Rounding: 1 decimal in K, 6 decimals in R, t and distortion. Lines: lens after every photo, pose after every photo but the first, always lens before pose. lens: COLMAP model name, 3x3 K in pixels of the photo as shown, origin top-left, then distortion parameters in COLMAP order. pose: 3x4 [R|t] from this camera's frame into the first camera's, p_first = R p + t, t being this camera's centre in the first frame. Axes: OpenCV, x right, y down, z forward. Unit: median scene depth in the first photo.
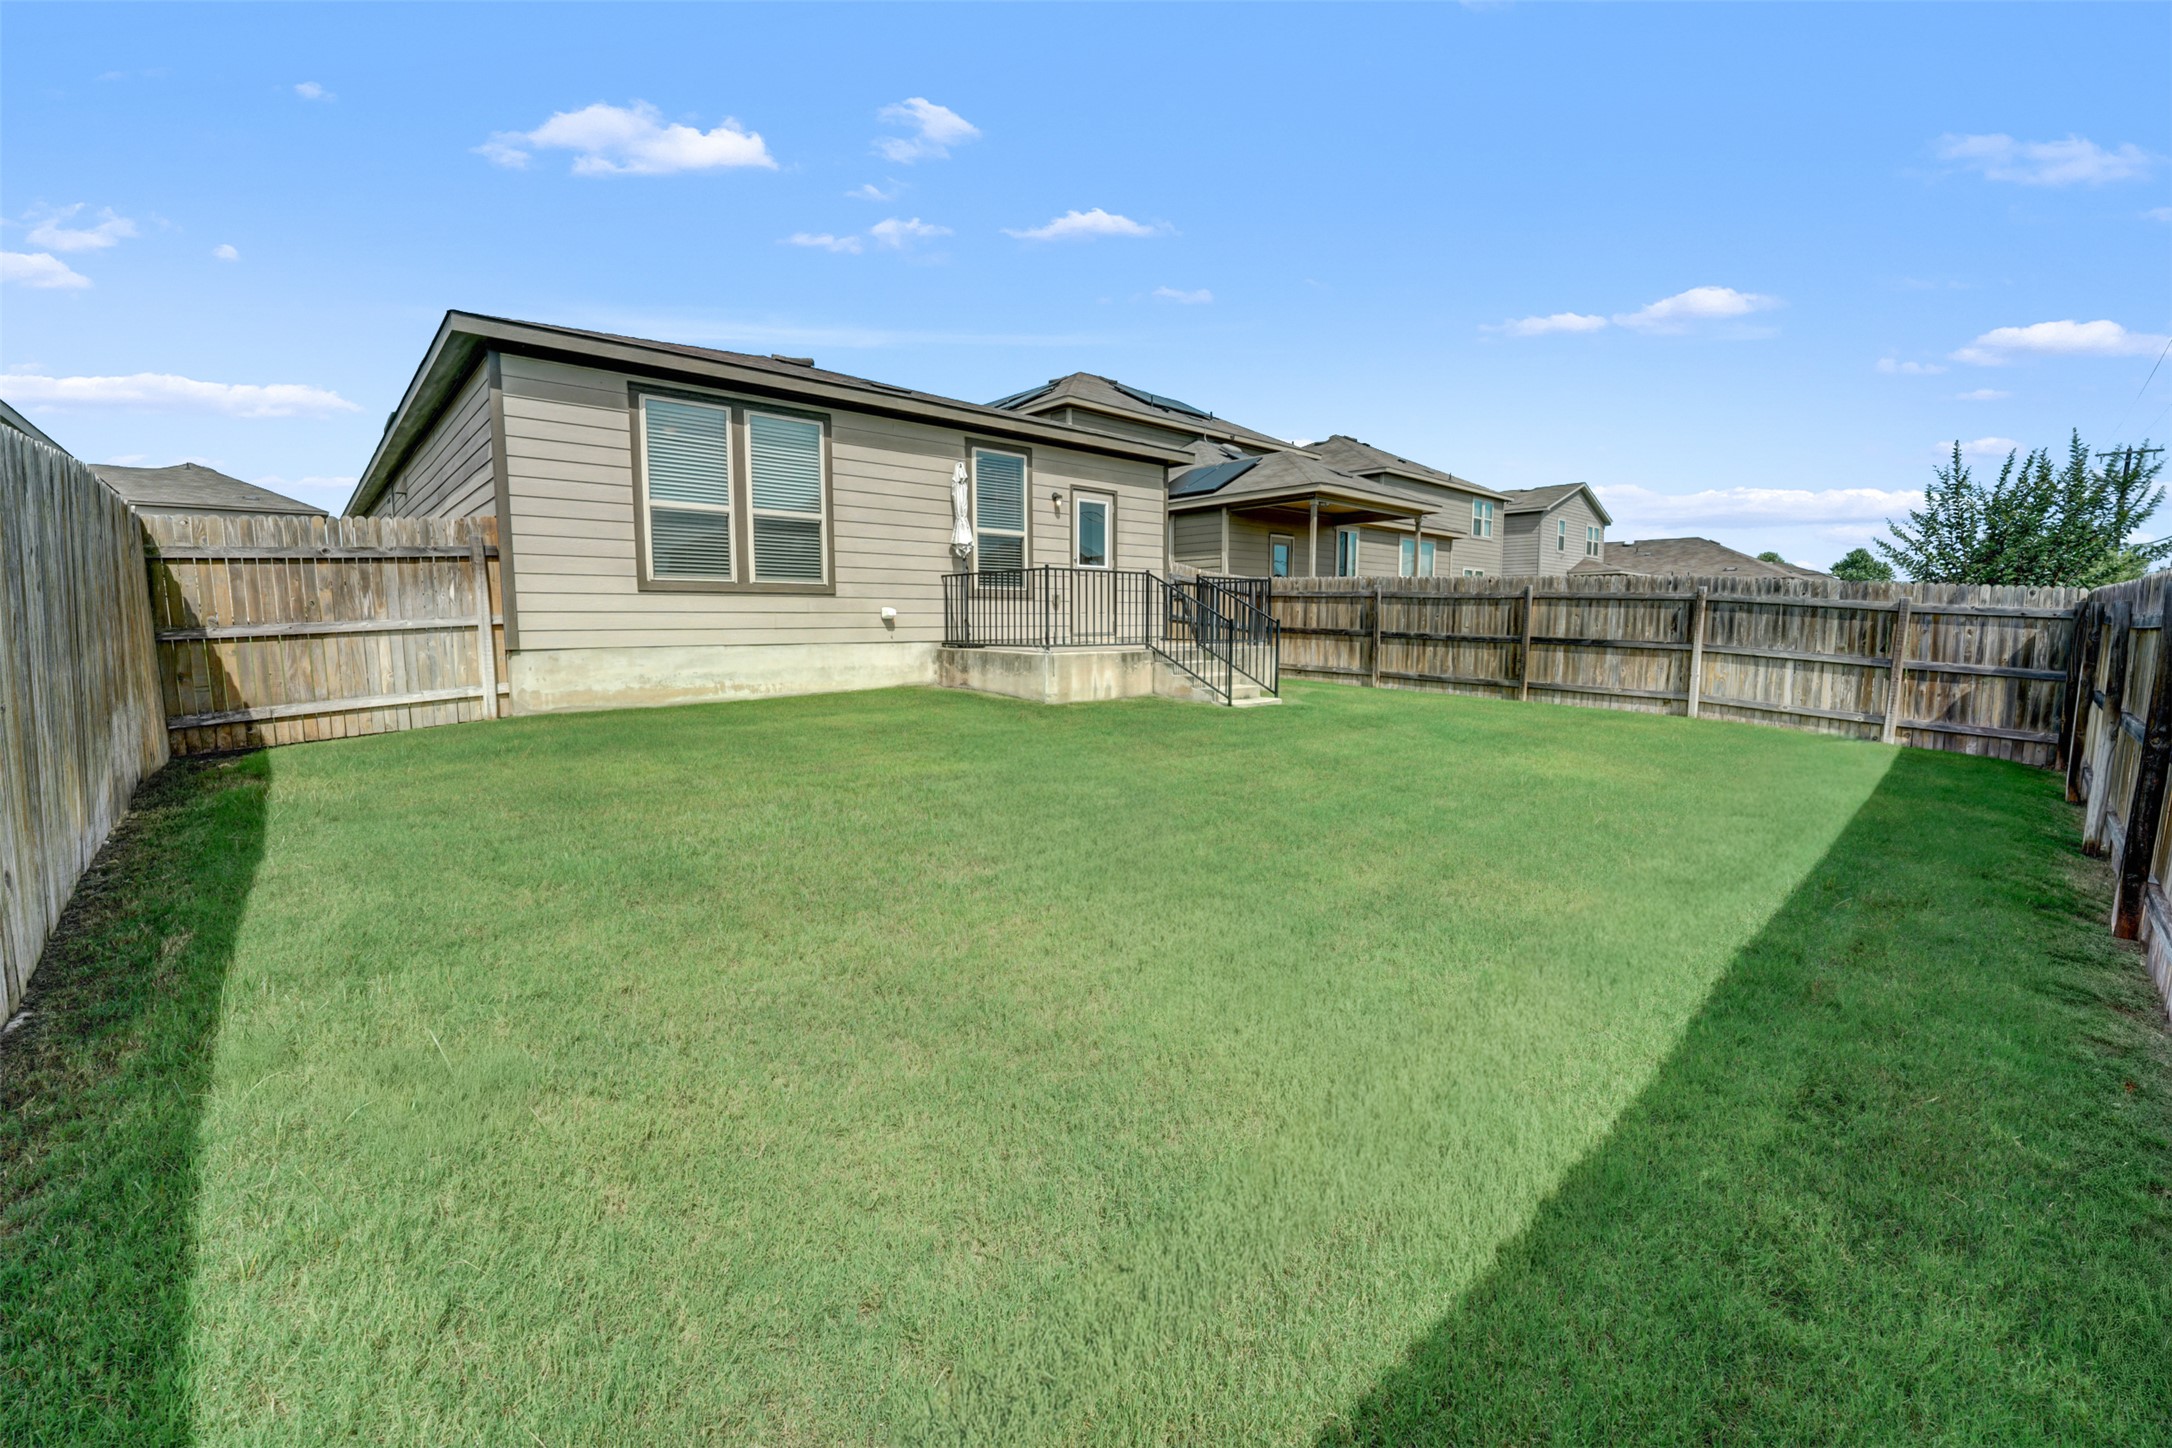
lens RADIAL K [[891.3, 0, 1083.2], [0, 891.3, 708.8], [0, 0, 1]] dist [-0.002744, 0.001457]
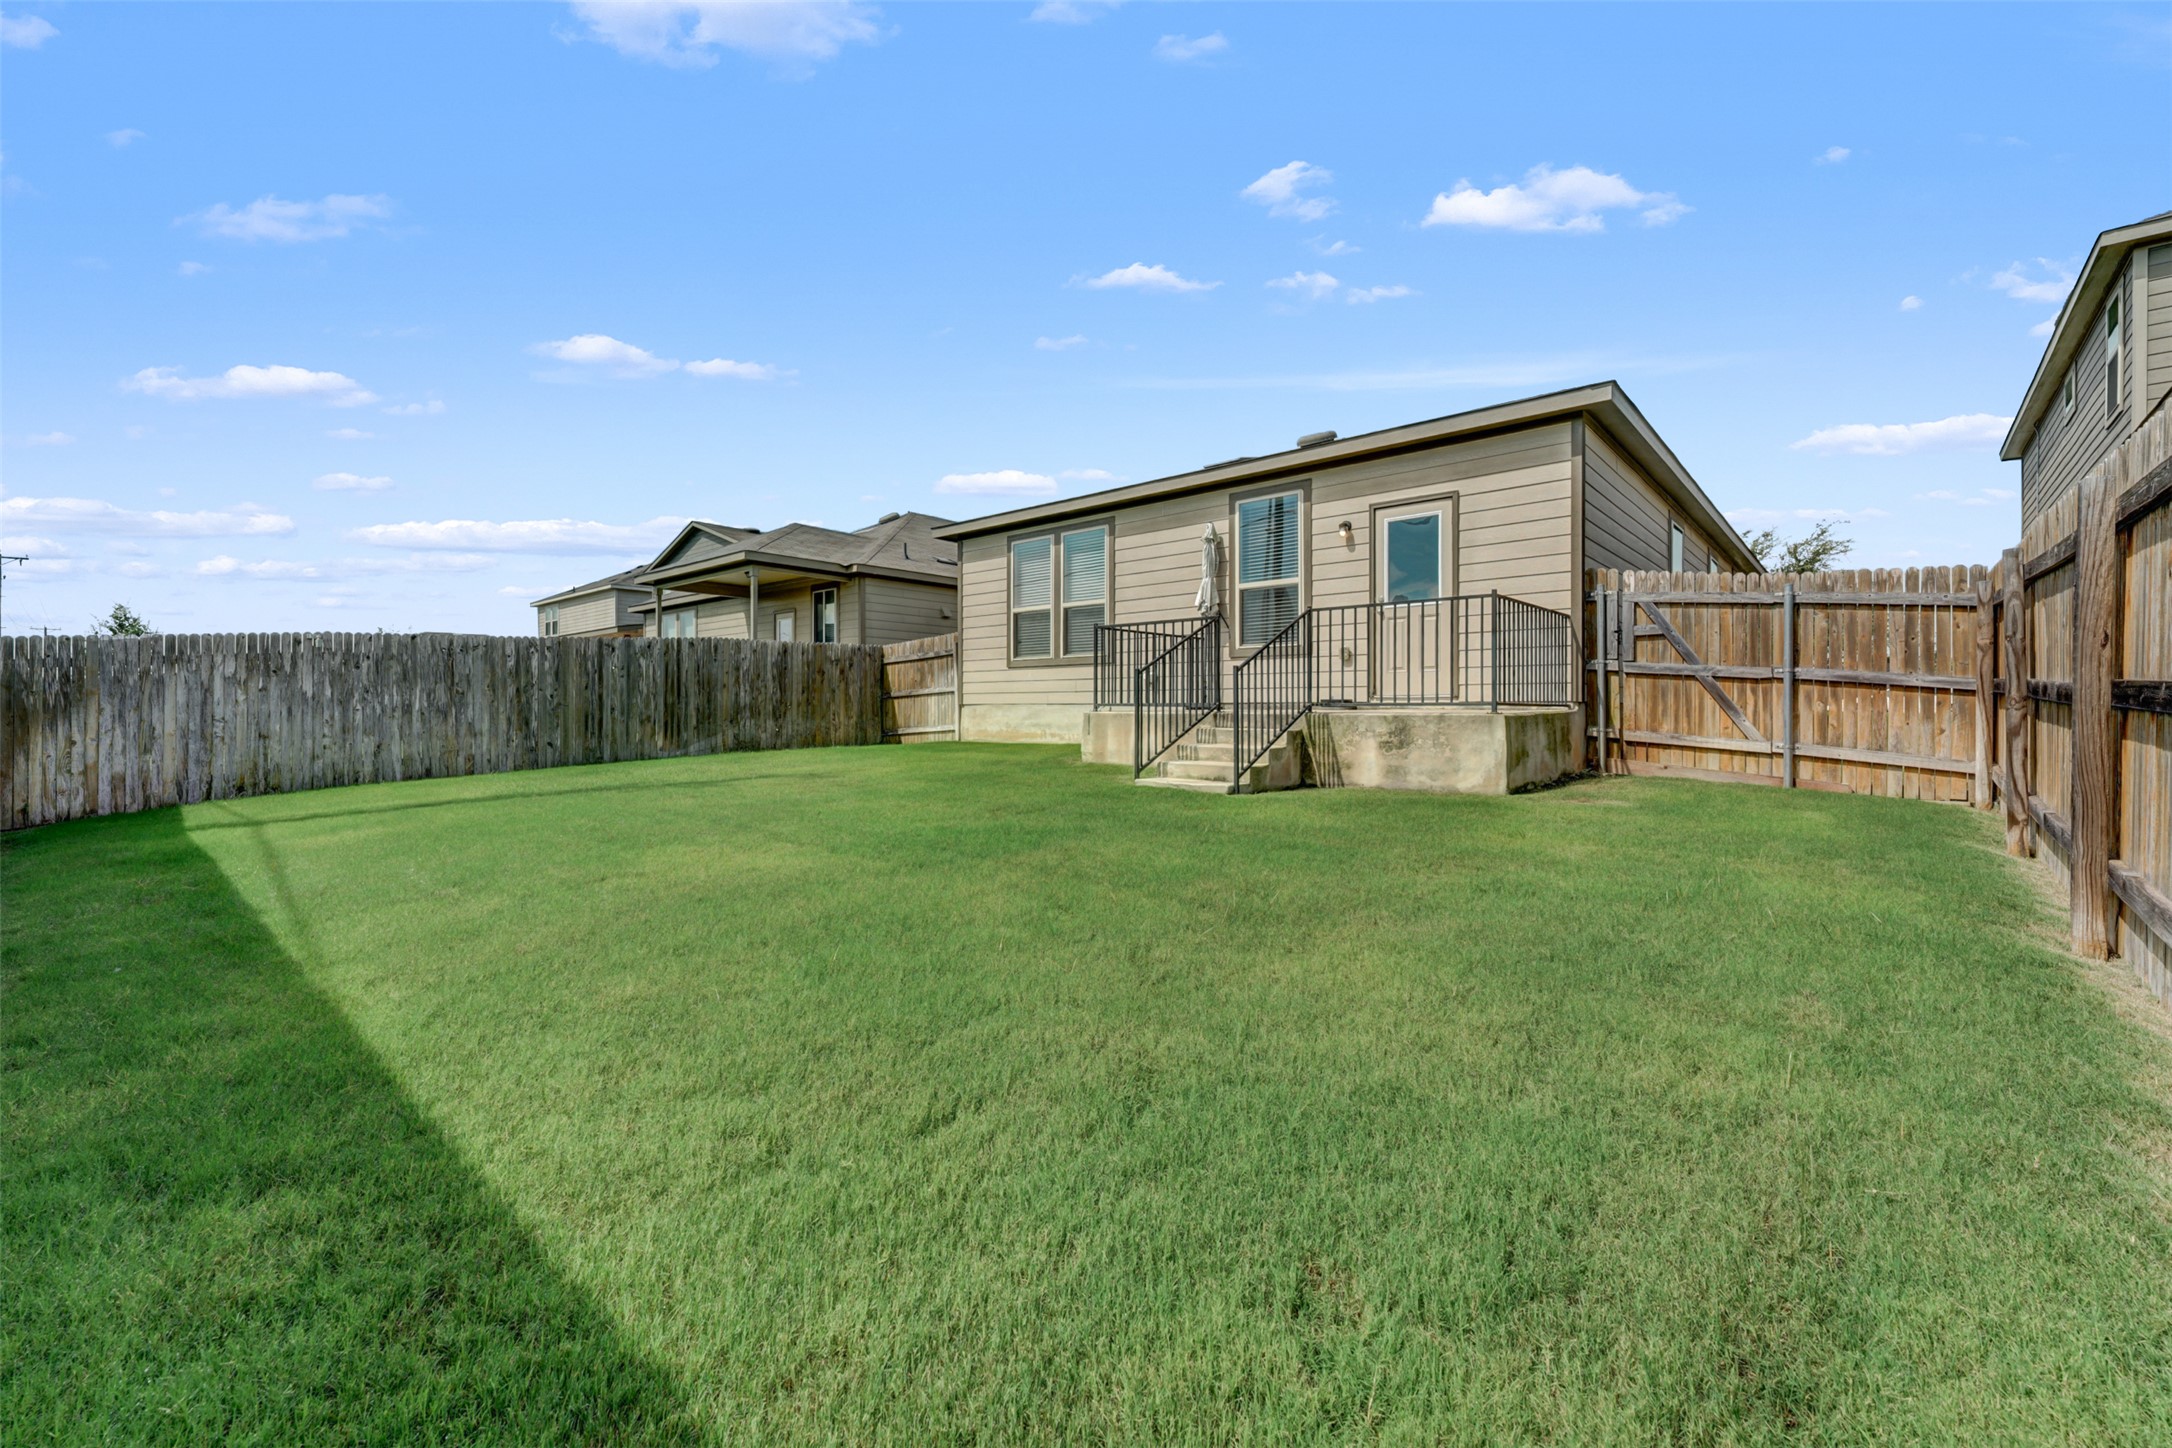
lens RADIAL K [[891.3, 0, 1084.1], [0, 891.3, 707.2], [0, 0, 1]] dist [-0.002744, 0.001457]
pose [[0.093373, 0.001385, -0.995630, 0.961793], [-0.094408, 0.995506, -0.007469, -0.059594], [0.991145, 0.094693, 0.093085, 0.903898]]
